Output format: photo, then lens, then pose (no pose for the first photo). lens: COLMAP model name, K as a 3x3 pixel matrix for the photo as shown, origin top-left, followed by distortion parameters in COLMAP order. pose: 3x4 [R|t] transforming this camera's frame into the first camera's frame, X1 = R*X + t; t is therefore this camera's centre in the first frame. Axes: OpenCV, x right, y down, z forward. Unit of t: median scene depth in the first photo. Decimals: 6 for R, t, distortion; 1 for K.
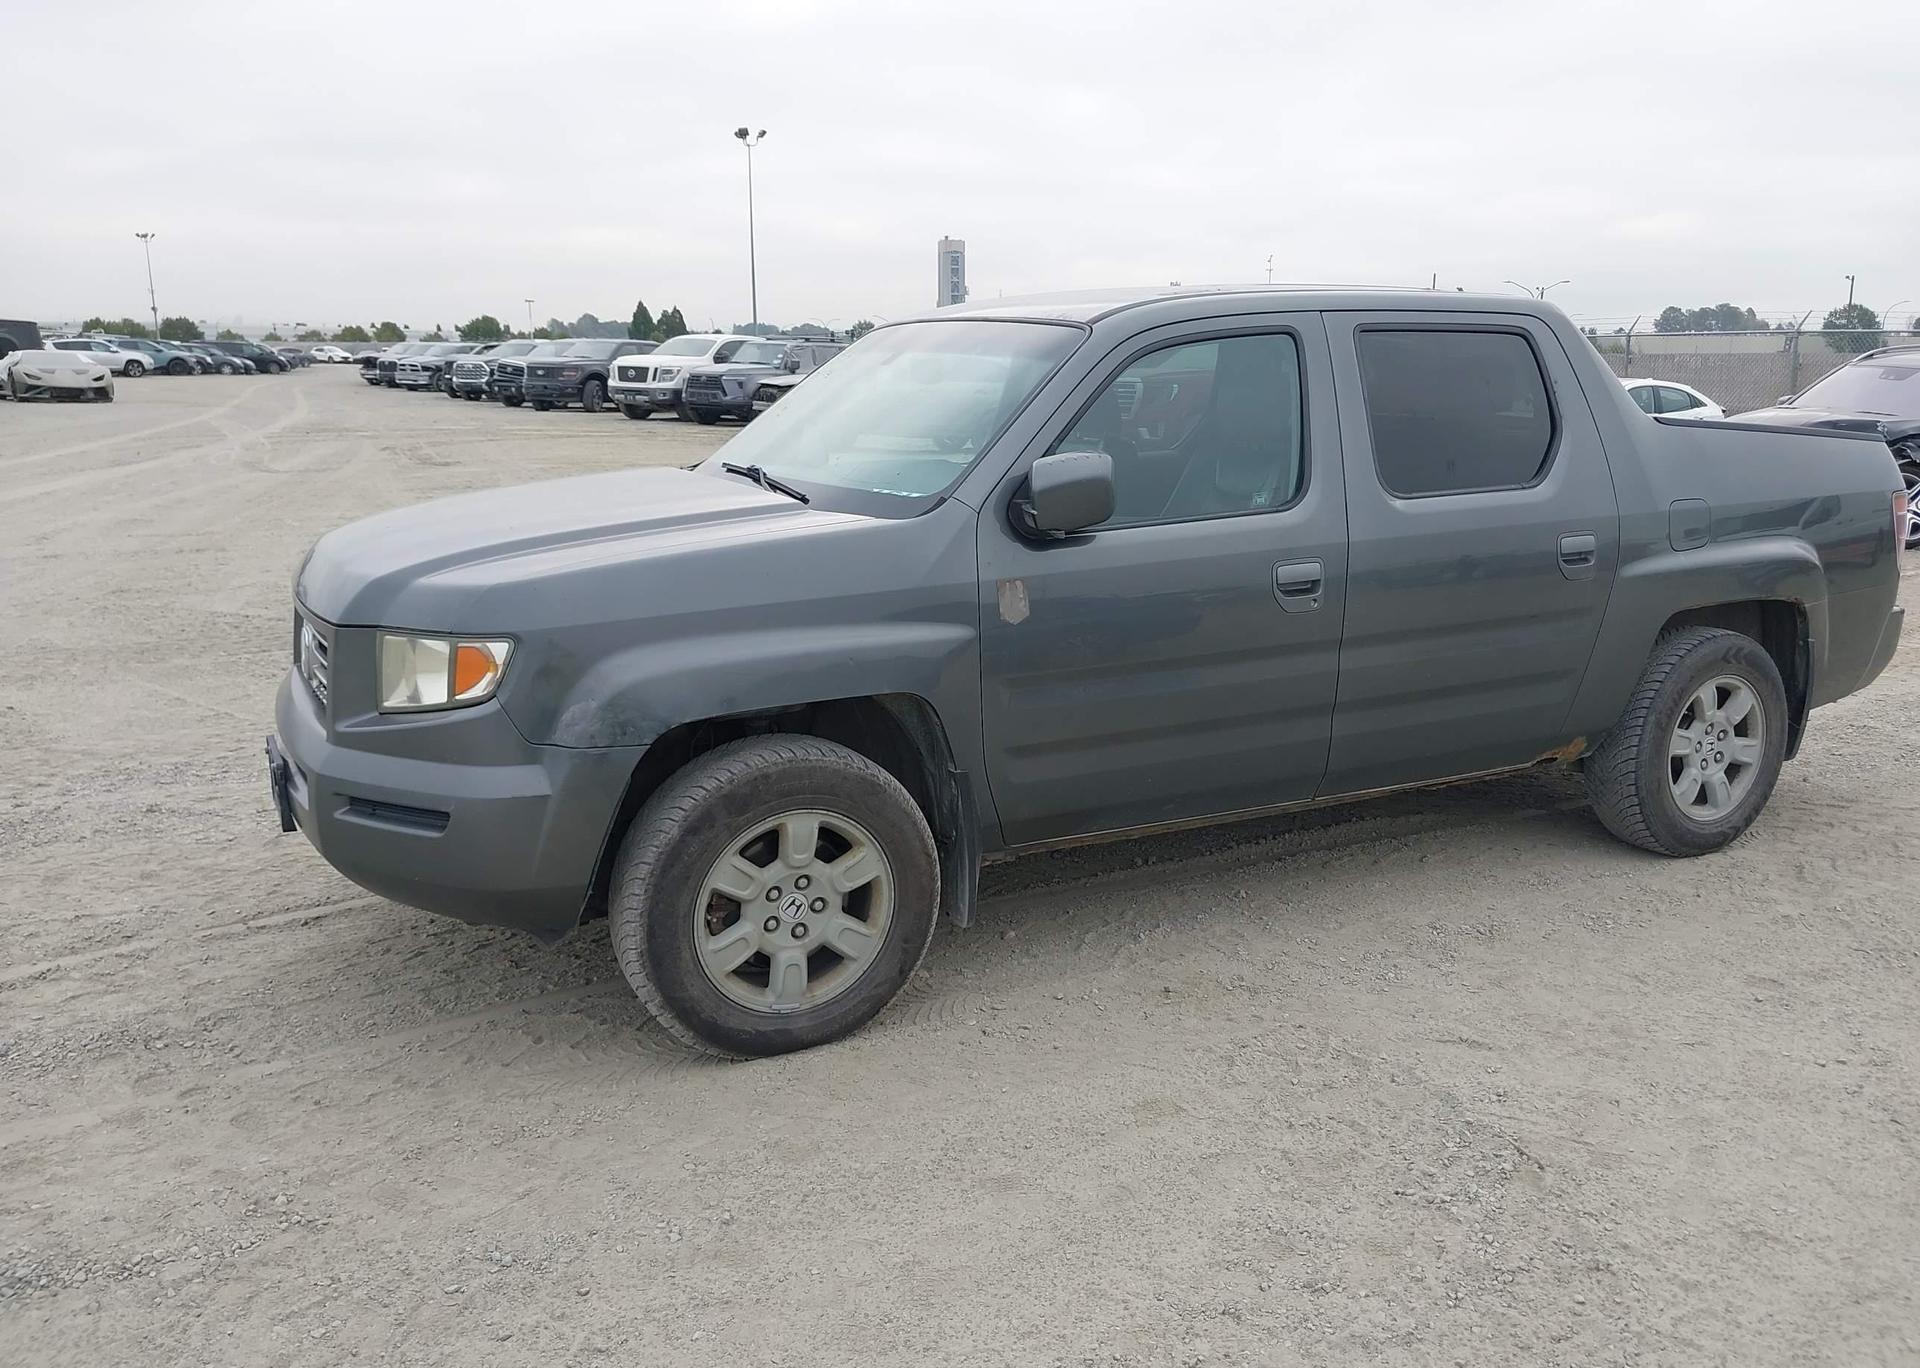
lens RADIAL K [[1519.5, 0, 963.0], [0, 1519.5, 712.0], [0, 0, 1]] dist [0.044342, -0.065415]
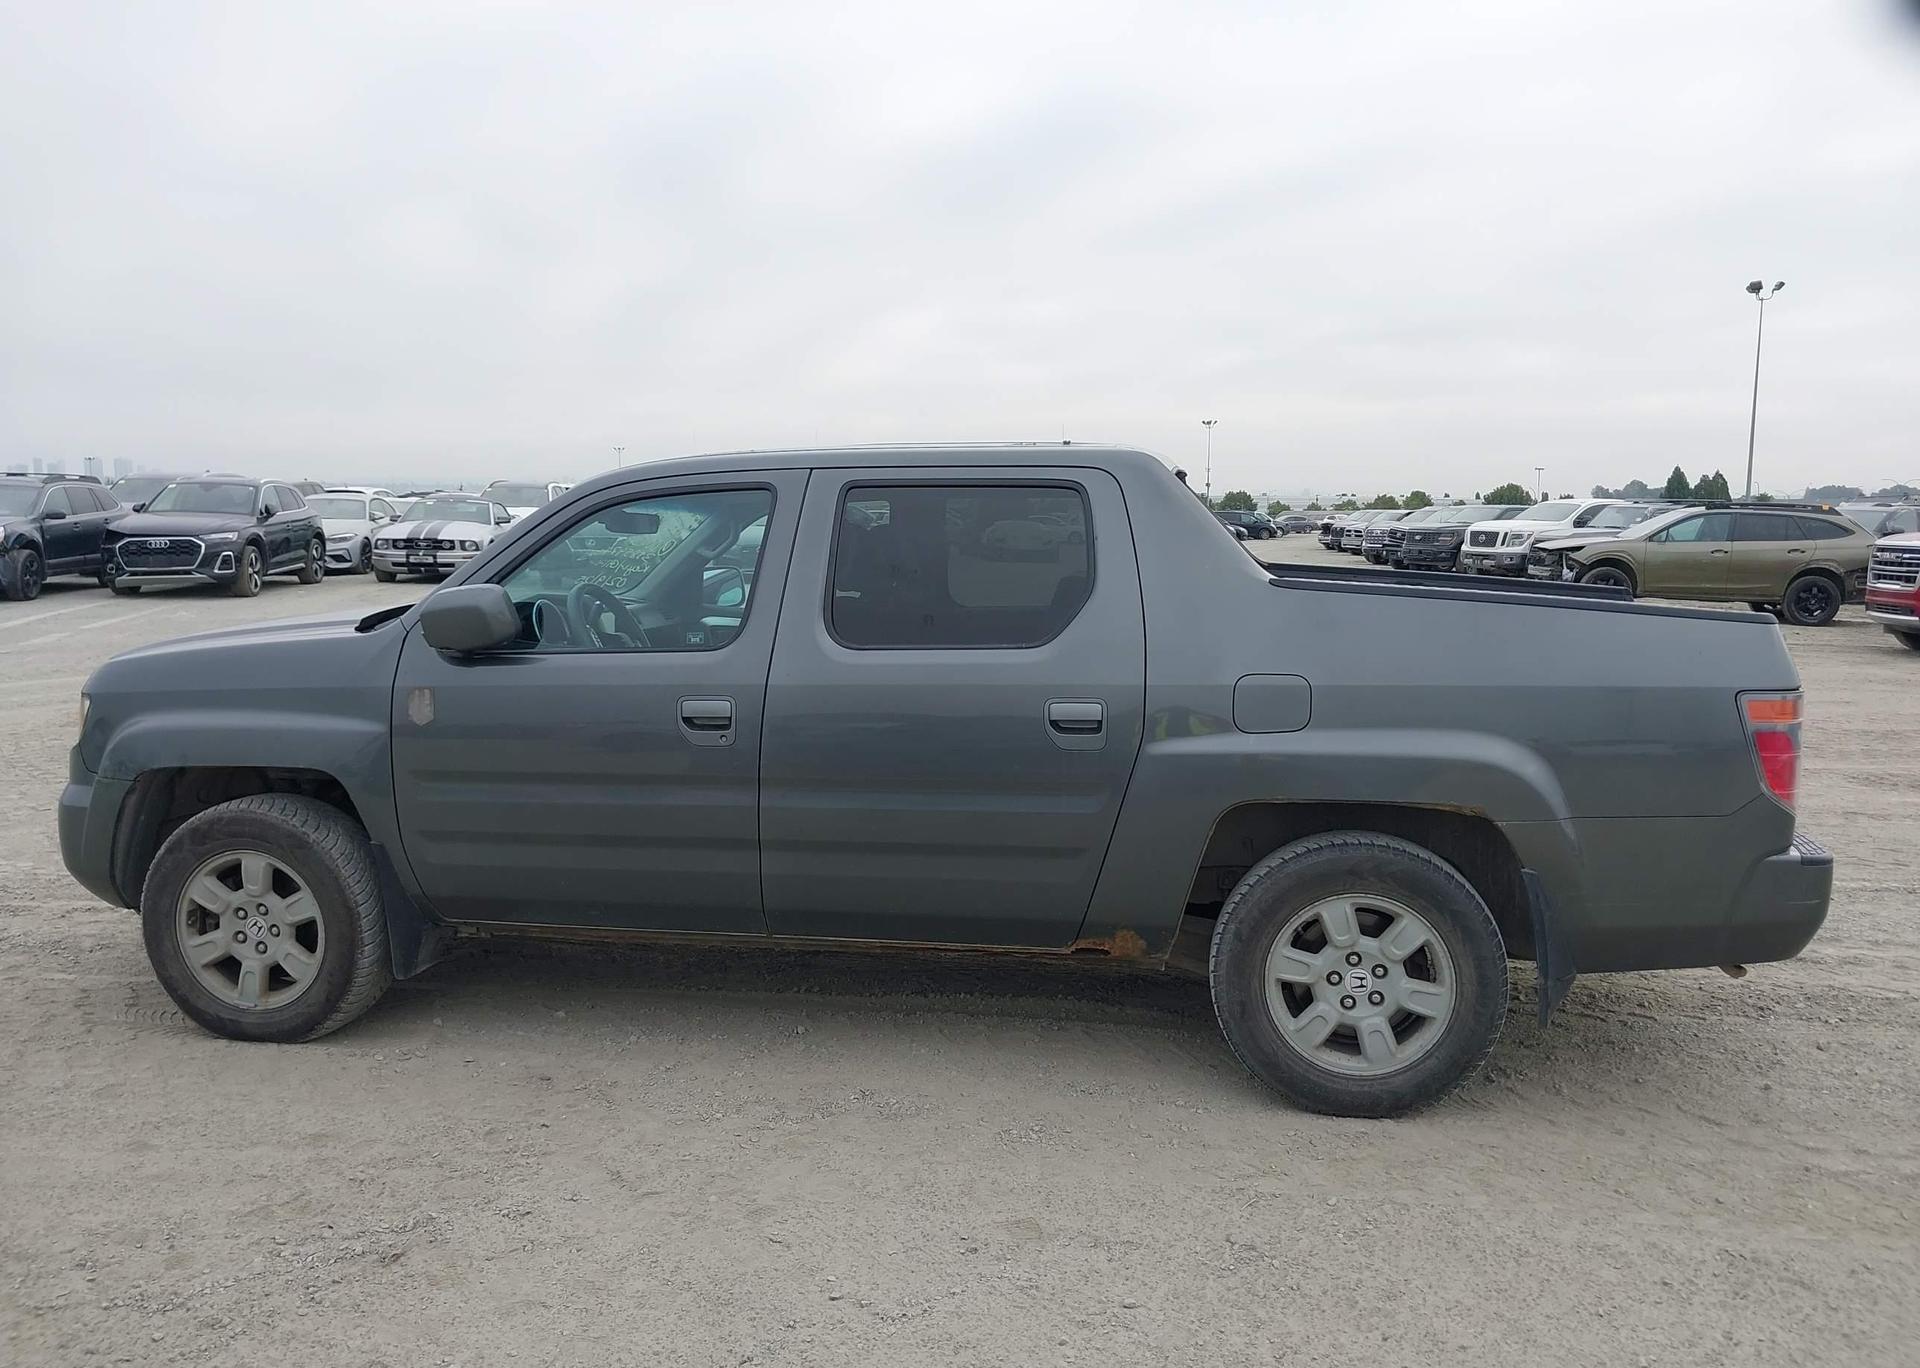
lens RADIAL K [[1519.5, 0, 965.8], [0, 1519.5, 681.2], [0, 0, 1]] dist [0.044342, -0.065415]
pose [[0.792029, 0.064239, -0.607094, 0.788819], [-0.139905, 0.987082, -0.078076, -0.041651], [0.594236, 0.146774, 0.790785, 0.210282]]
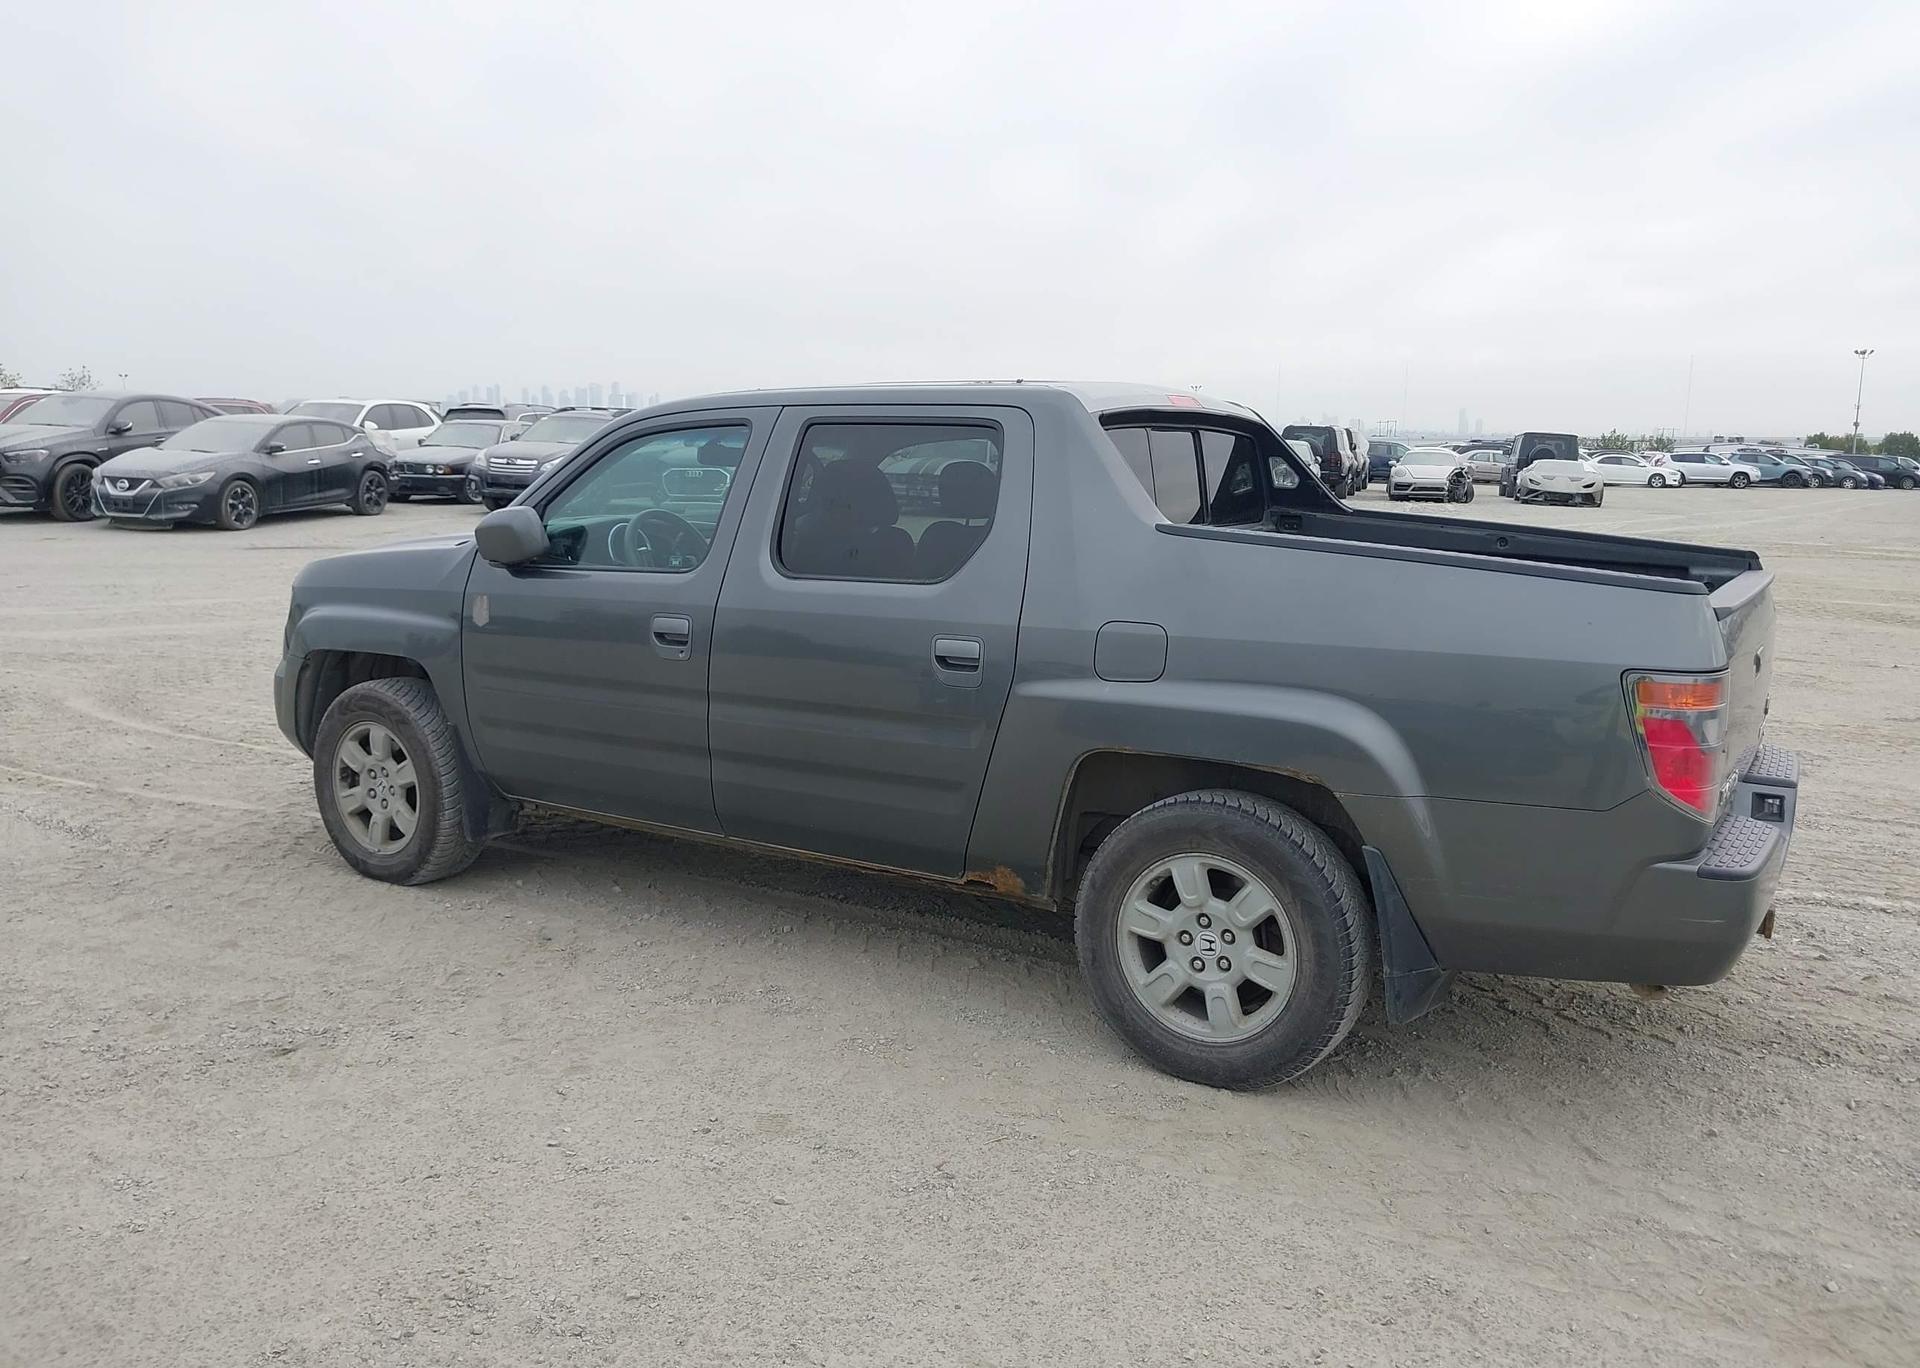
lens RADIAL K [[1519.5, 0, 970.4], [0, 1519.5, 687.7], [0, 0, 1]] dist [0.044342, -0.065415]
pose [[0.511712, 0.138892, -0.847856, 1.047940], [-0.212531, 0.976639, 0.031718, -0.102801], [0.832455, 0.163965, 0.529277, 0.456647]]
